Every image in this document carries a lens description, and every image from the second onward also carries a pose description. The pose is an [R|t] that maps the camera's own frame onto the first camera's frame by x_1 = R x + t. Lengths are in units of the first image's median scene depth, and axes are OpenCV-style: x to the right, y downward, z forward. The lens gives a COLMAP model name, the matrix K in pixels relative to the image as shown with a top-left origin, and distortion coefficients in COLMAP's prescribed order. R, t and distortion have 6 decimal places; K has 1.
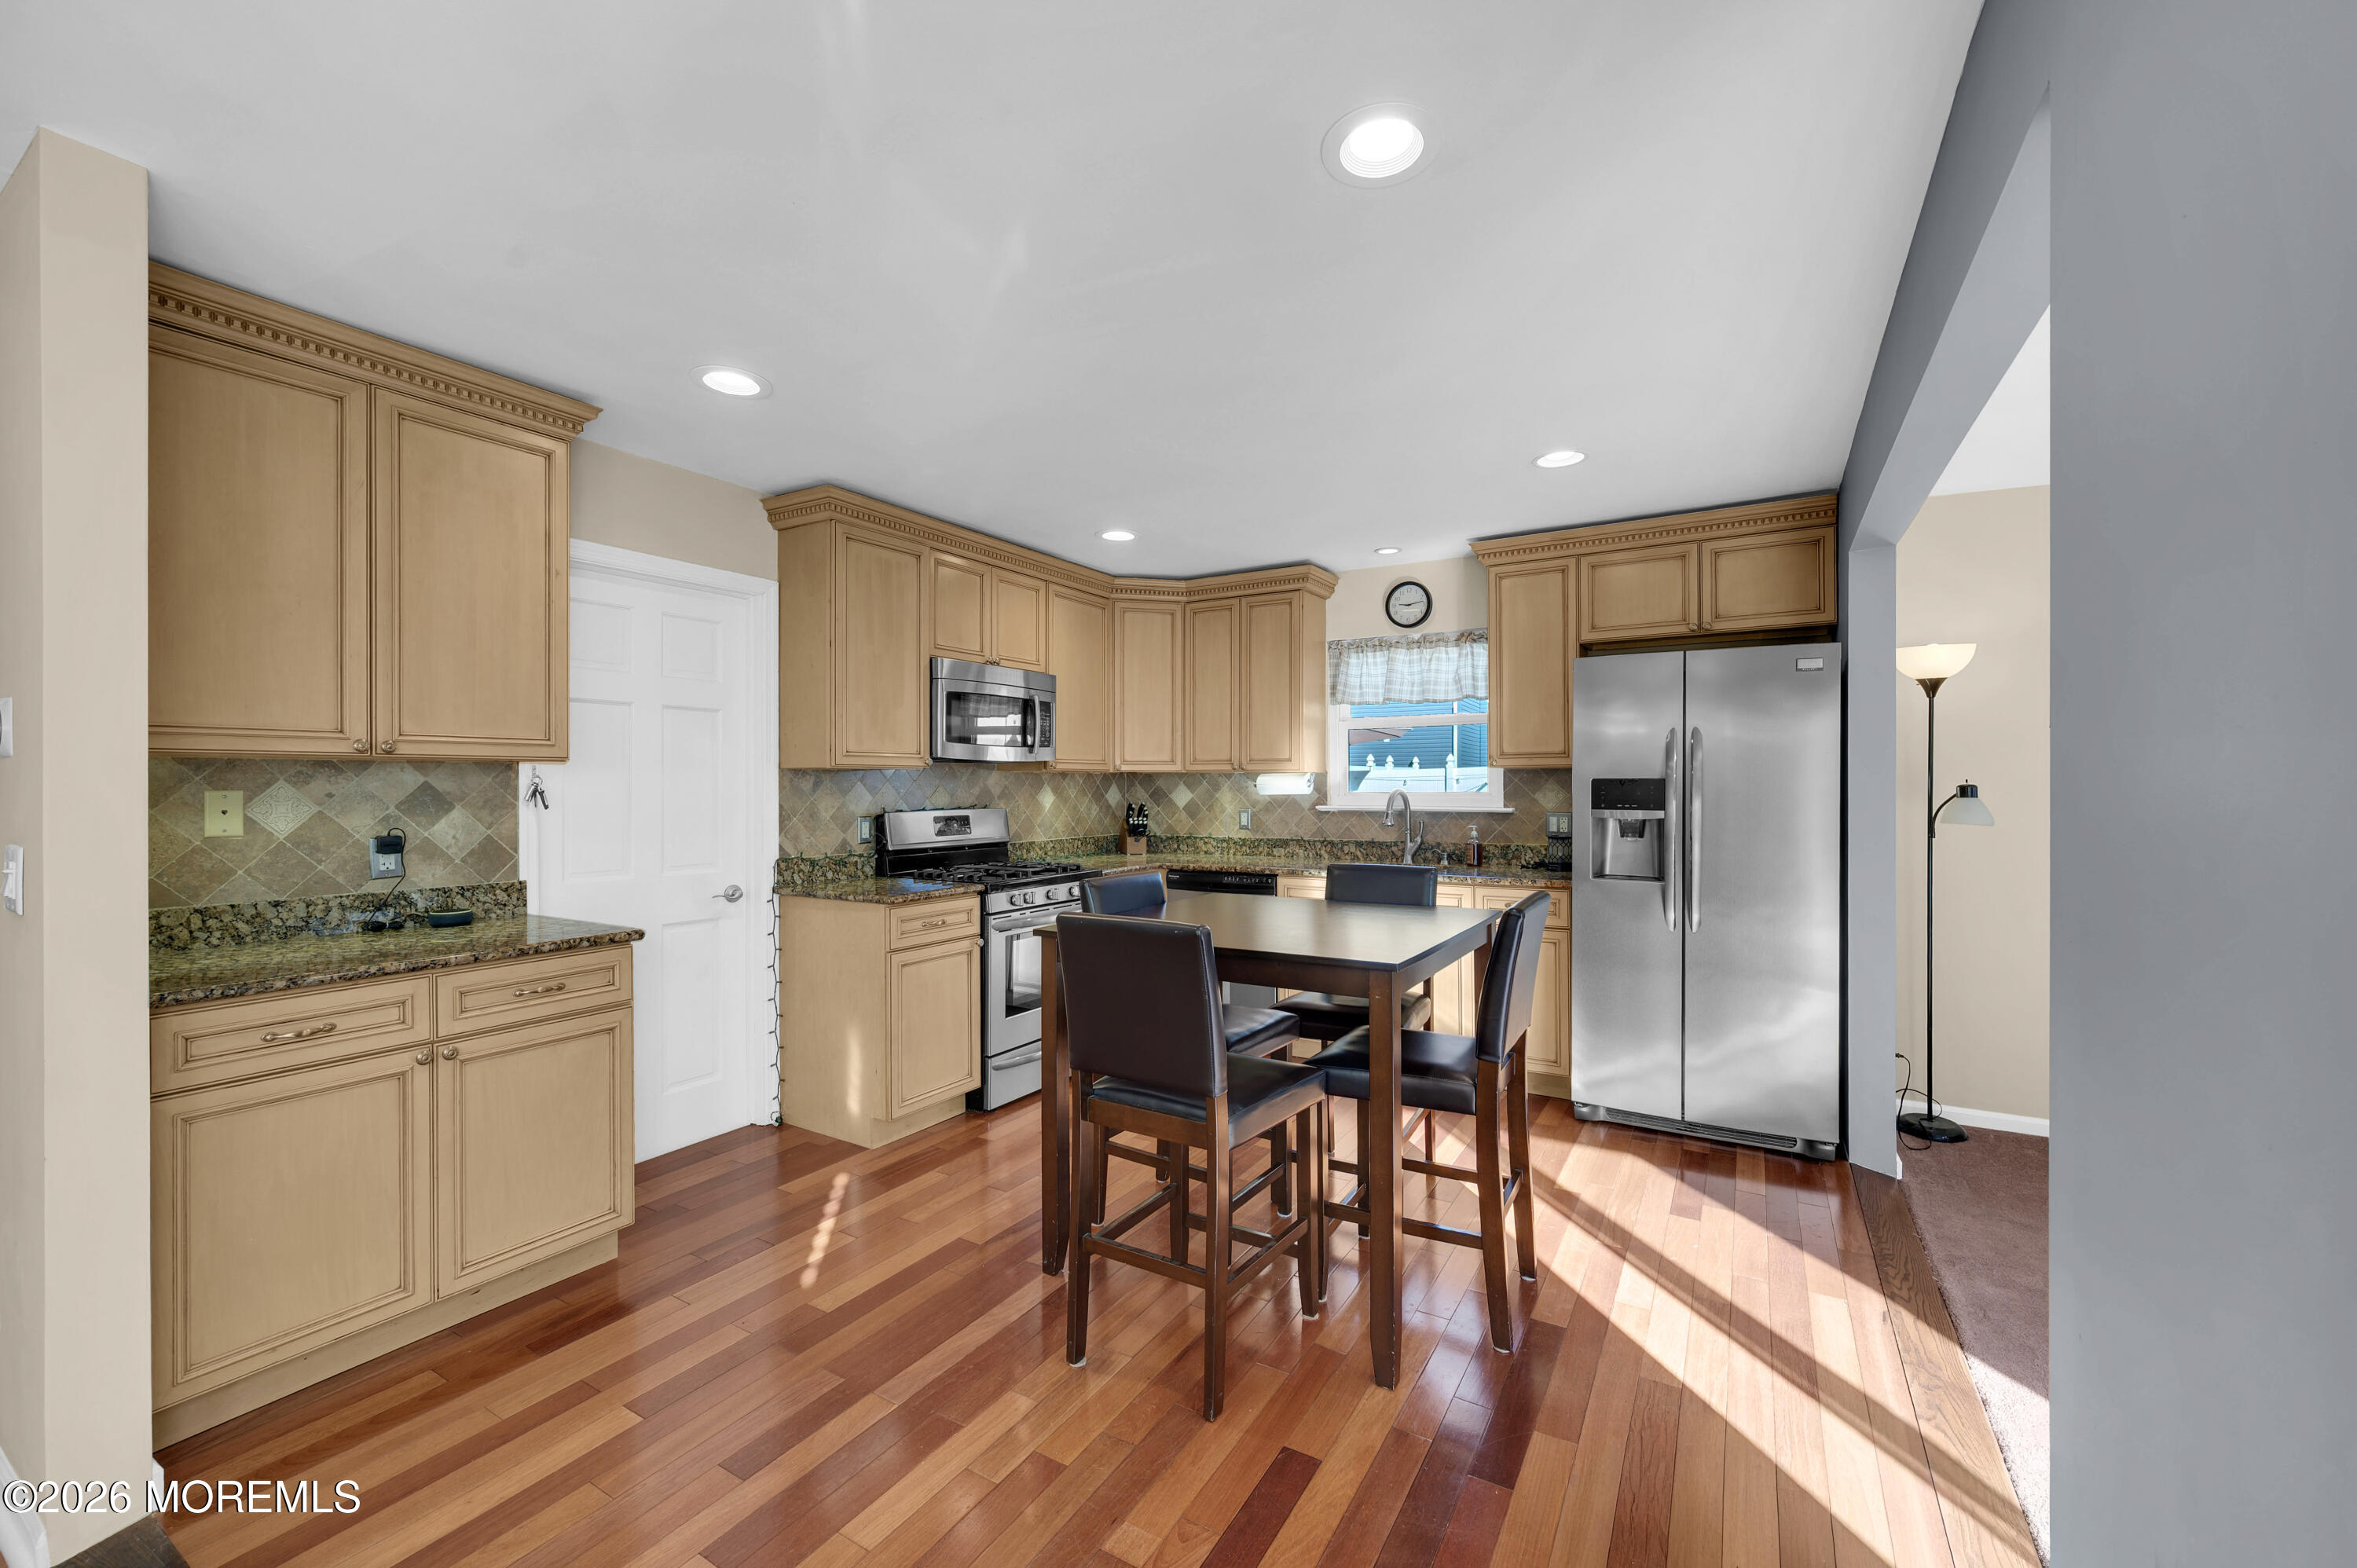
lens RADIAL K [[940.7, 0, 1183.8], [0, 940.7, 785.6], [0, 0, 1]] dist [0.001298, 0.000123]
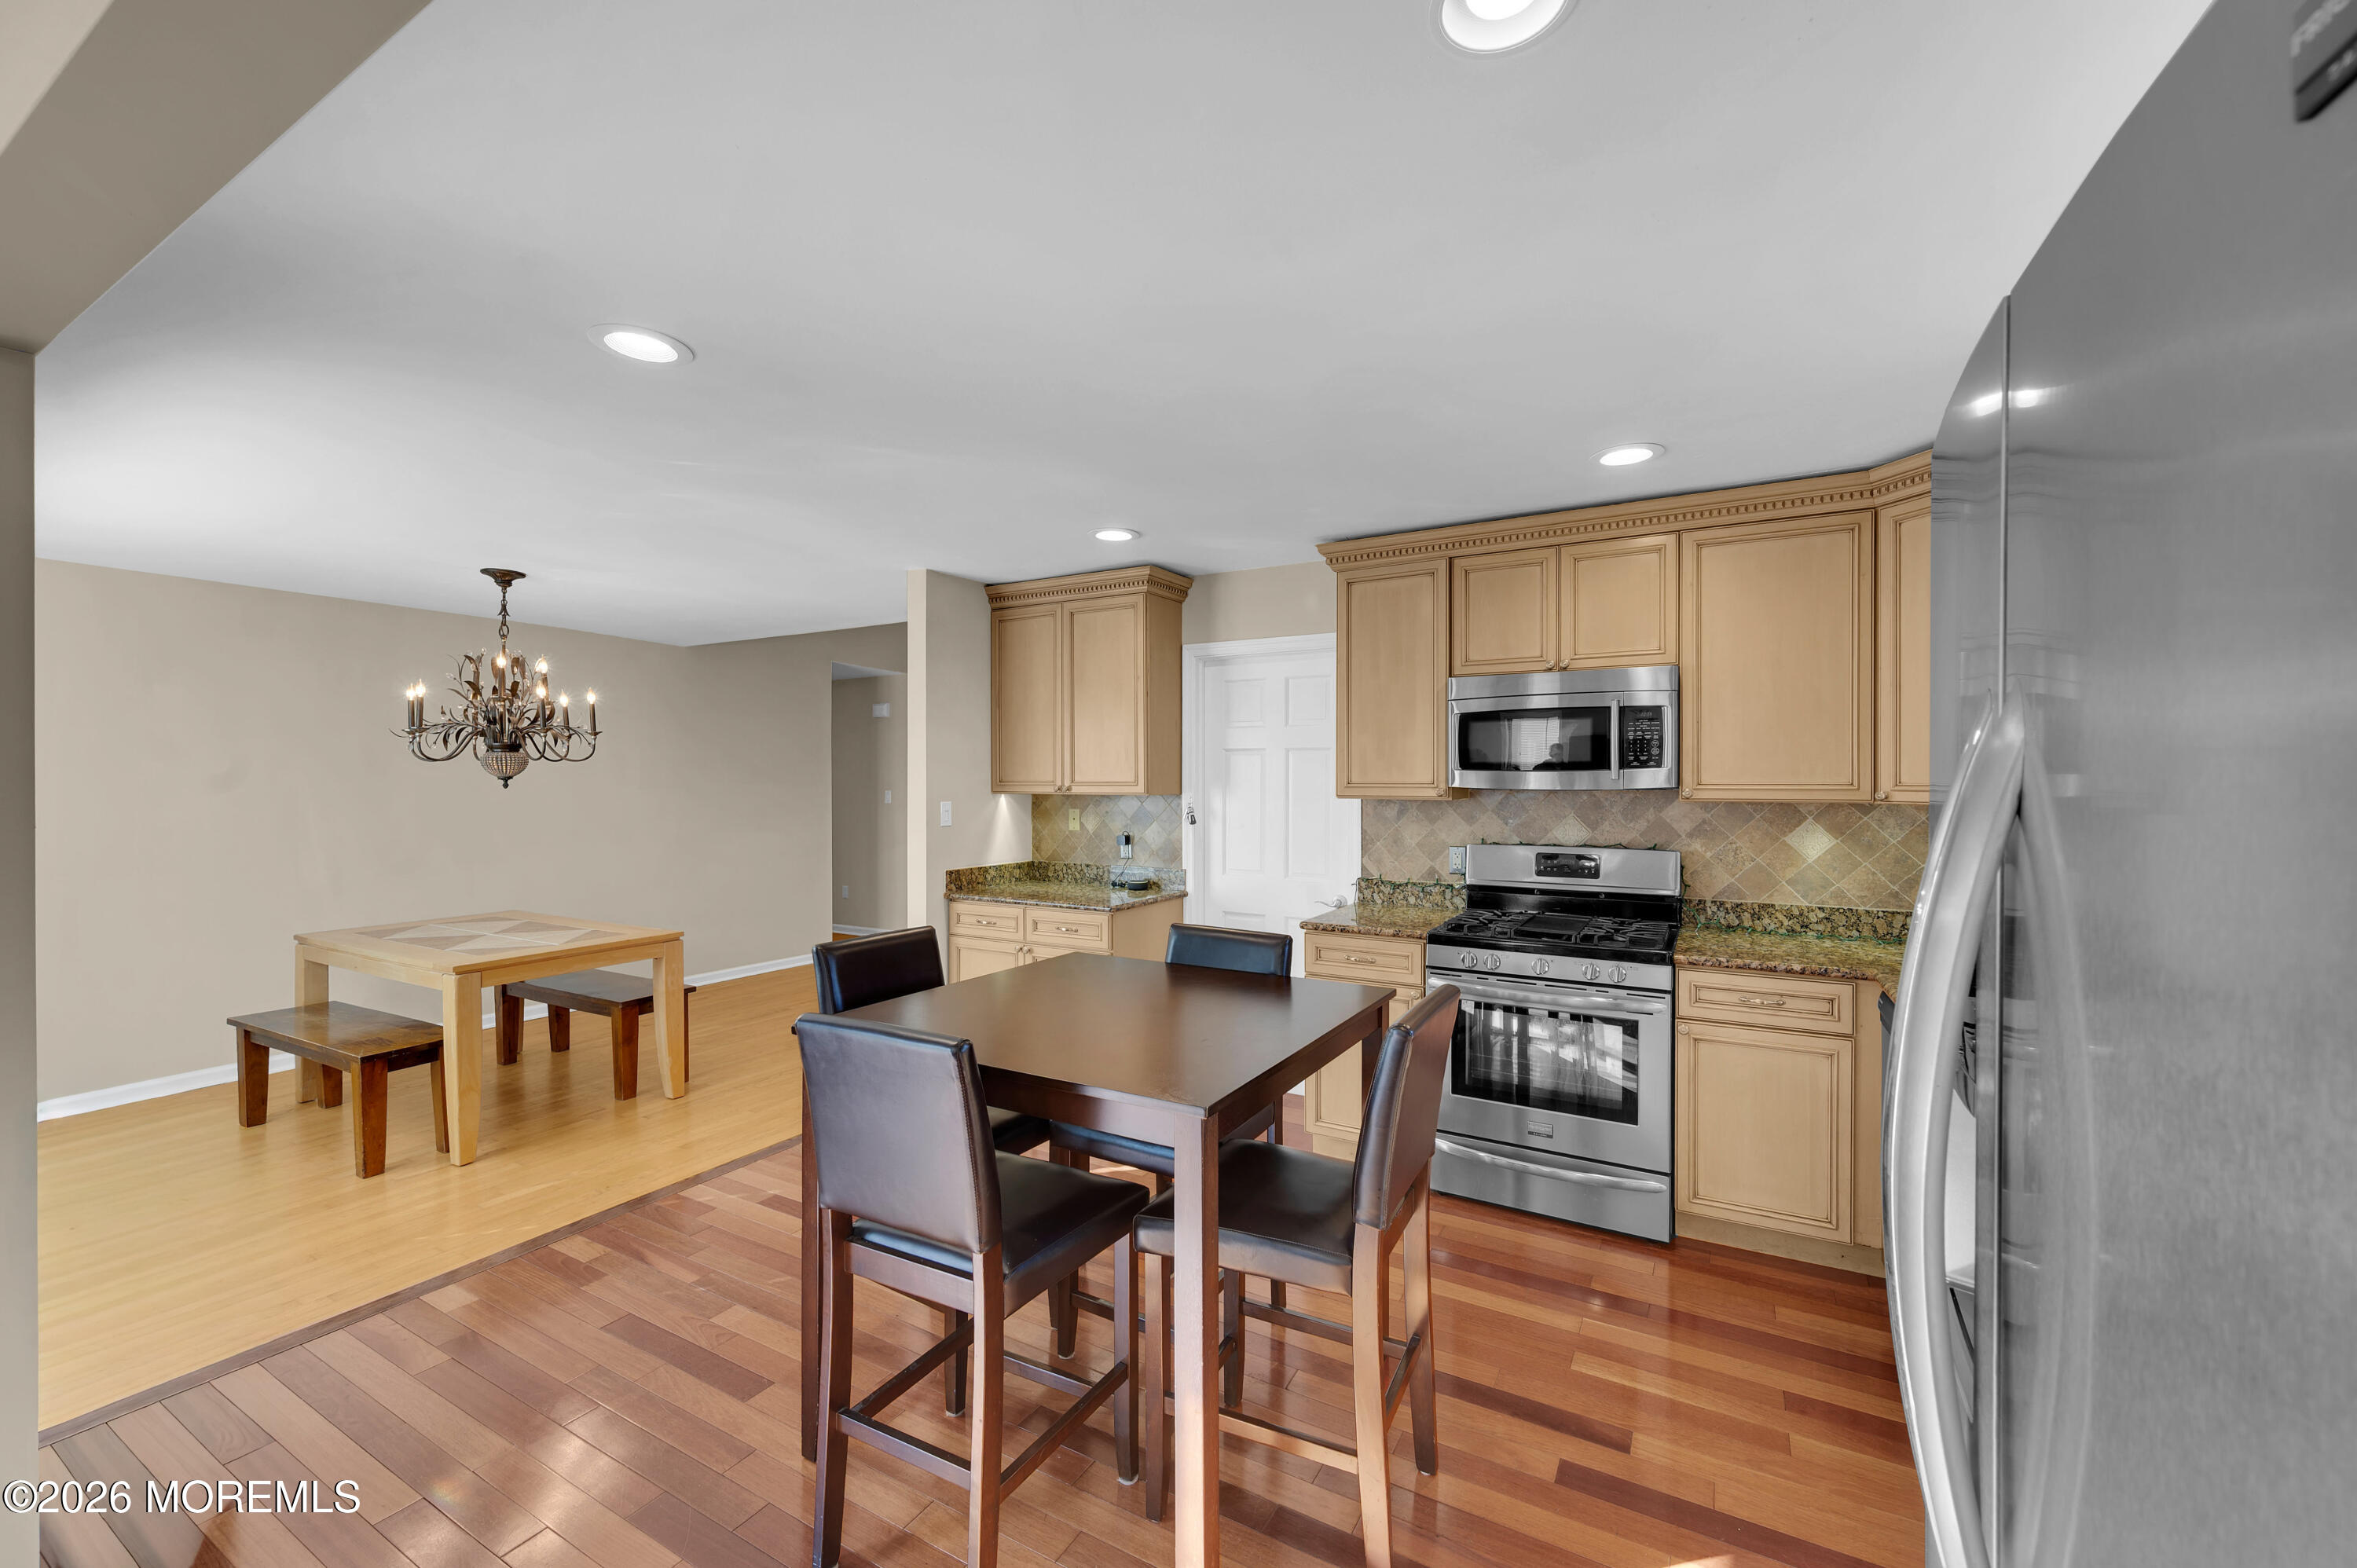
lens RADIAL K [[940.7, 0, 1183.8], [0, 940.7, 785.6], [0, 0, 1]] dist [0.001298, 0.000123]
pose [[0.017837, 0.008445, -0.999805, 0.620210], [-0.002048, 0.999963, 0.008410, -0.037182], [0.999839, 0.001897, 0.017854, 0.698695]]
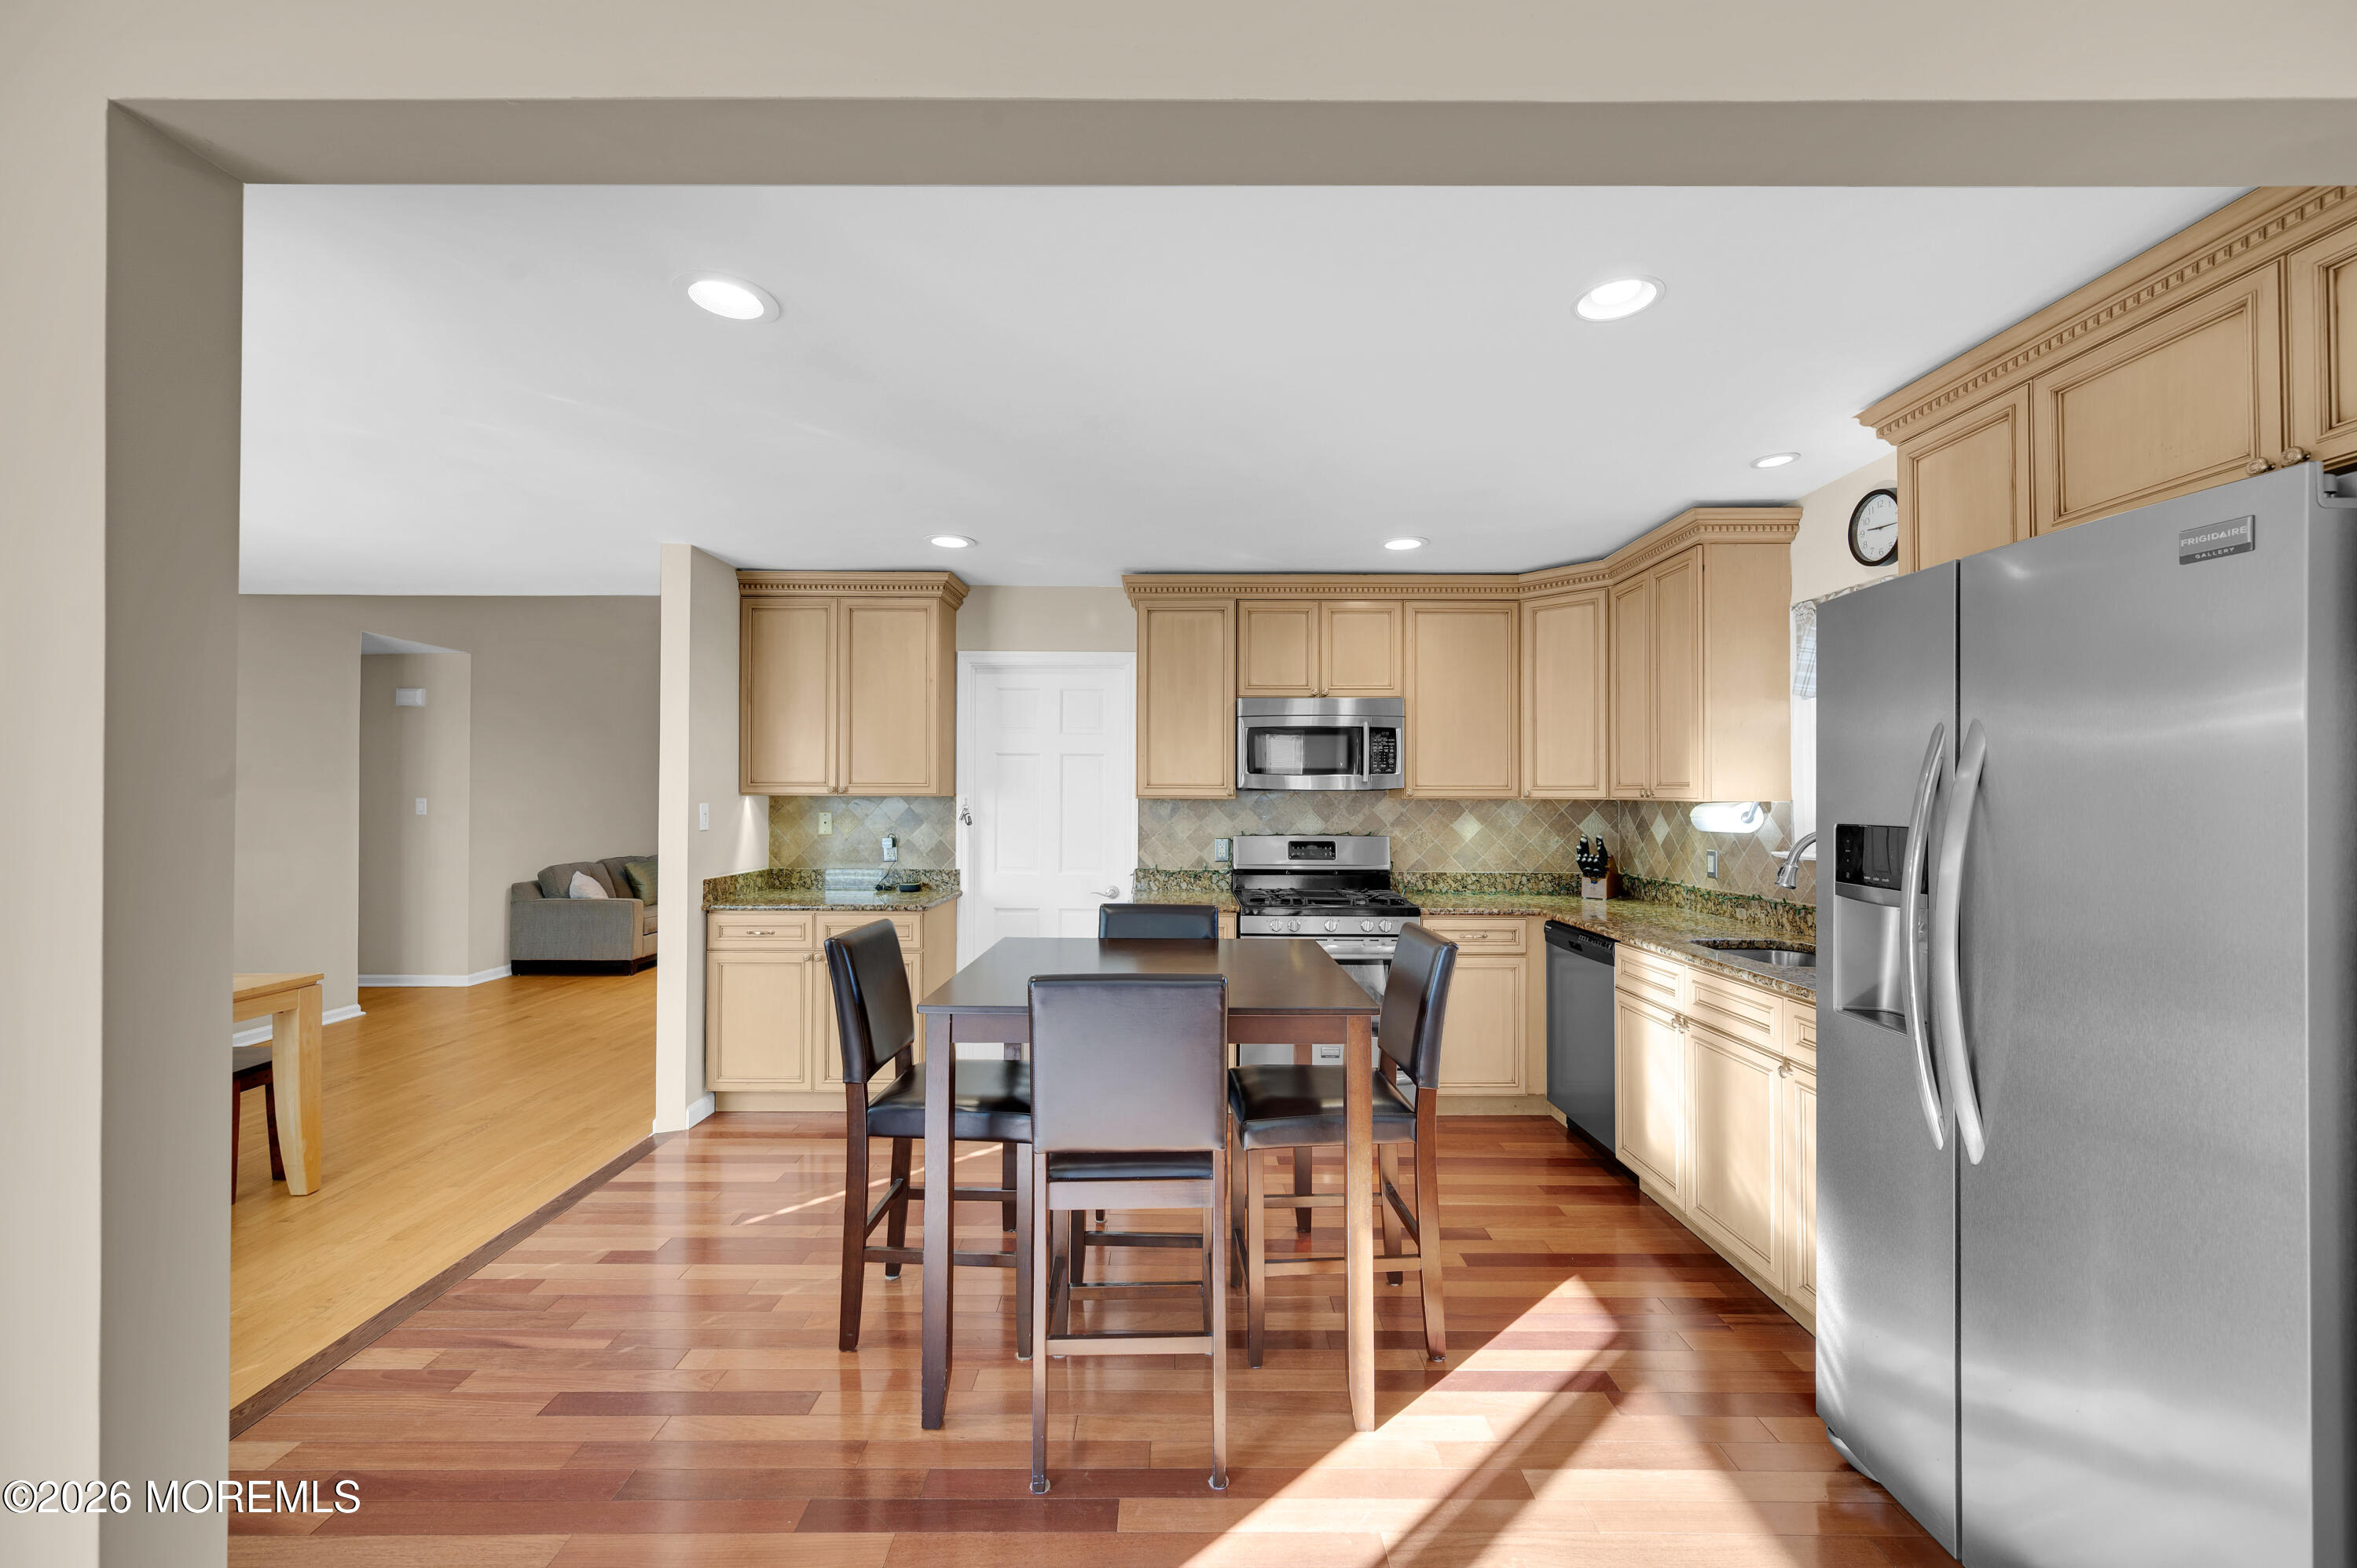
lens RADIAL K [[940.7, 0, 1183.8], [0, 940.7, 785.6], [0, 0, 1]] dist [0.001298, 0.000123]
pose [[0.512609, -0.006075, -0.858601, 0.630538], [-0.006131, 0.999924, -0.010736, -0.019509], [0.858600, 0.010767, 0.512532, 0.363339]]
